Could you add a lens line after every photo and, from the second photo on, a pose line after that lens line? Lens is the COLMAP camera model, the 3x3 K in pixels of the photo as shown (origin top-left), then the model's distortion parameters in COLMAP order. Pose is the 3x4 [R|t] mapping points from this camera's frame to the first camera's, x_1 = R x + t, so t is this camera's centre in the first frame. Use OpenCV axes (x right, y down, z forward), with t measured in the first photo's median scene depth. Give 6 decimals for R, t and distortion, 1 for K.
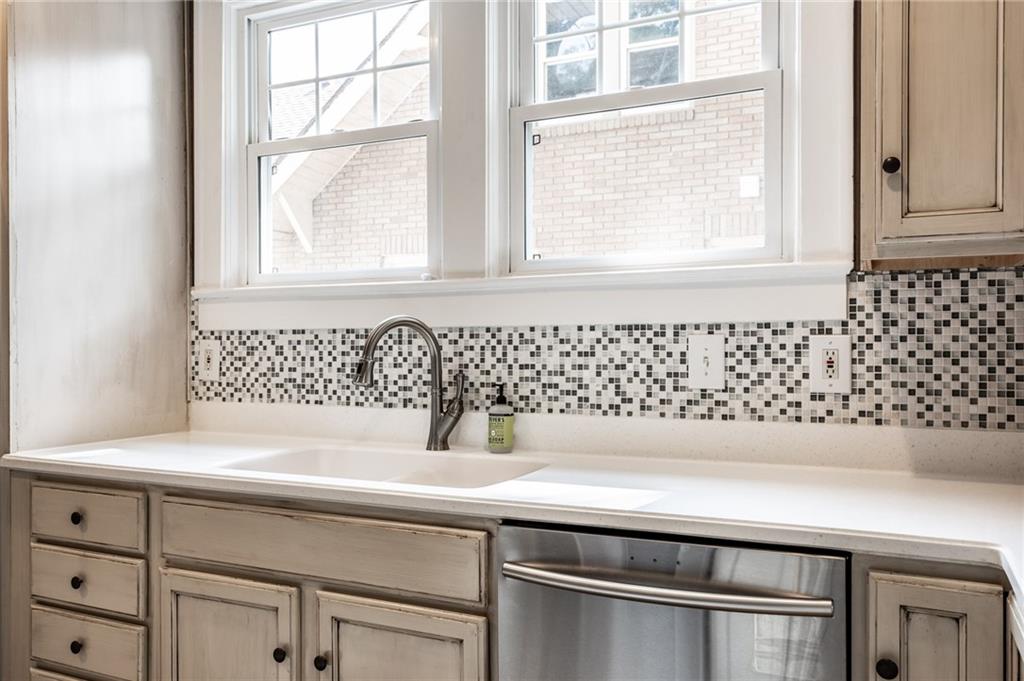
lens RADIAL K [[841.3, 0, 509.4], [0, 841.3, 335.1], [0, 0, 1]] dist [0.025590, -0.021928]
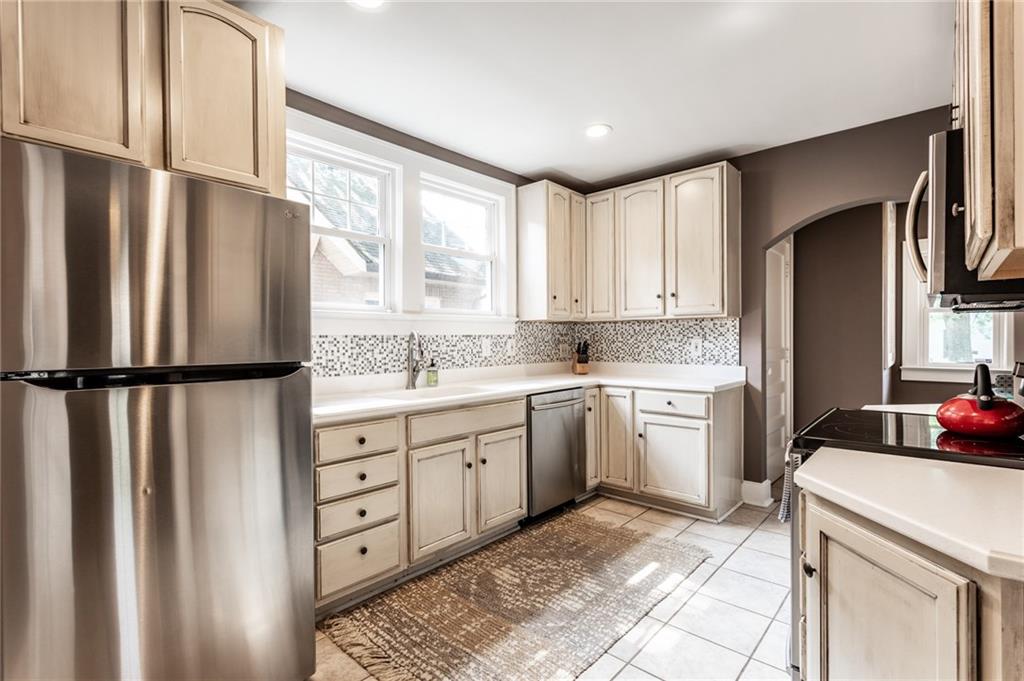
lens RADIAL K [[483.0, 0, 514.8], [0, 483.0, 342.1], [0, 0, 1]] dist [-0.000193, 0.001819]
pose [[0.270006, -0.002108, 0.962856, -1.325612], [0.002071, 0.999997, 0.001609, 0.008450], [-0.962856, 0.001560, 0.270009, 0.397519]]
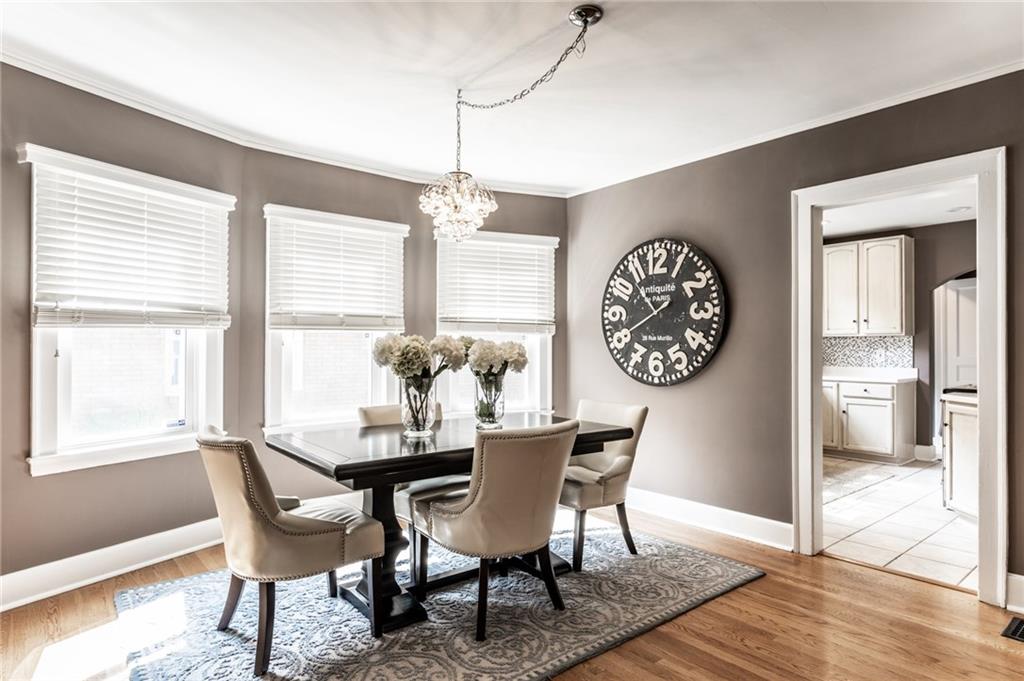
lens RADIAL K [[587.6, 0, 509.9], [0, 587.6, 345.6], [0, 0, 1]] dist [-0.004985, -0.001464]
pose [[0.409147, 0.010588, 0.912407, -2.842179], [-0.004922, 0.999944, -0.009397, 0.015868], [-0.912455, -0.000646, 0.409176, 0.705094]]
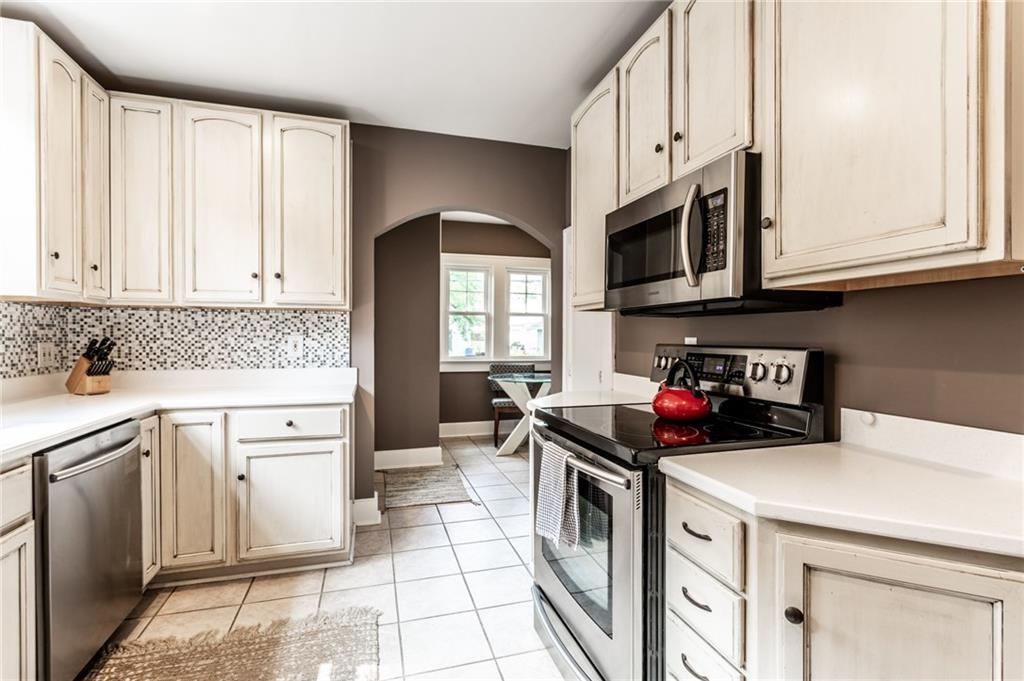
lens RADIAL K [[483.0, 0, 517.5], [0, 483.0, 337.9], [0, 0, 1]] dist [-0.000193, 0.001819]
pose [[-0.682115, -0.002358, 0.731241, -0.957678], [-0.003168, 0.999995, 0.000269, 0.005785], [-0.731238, -0.002133, -0.682119, 0.665482]]
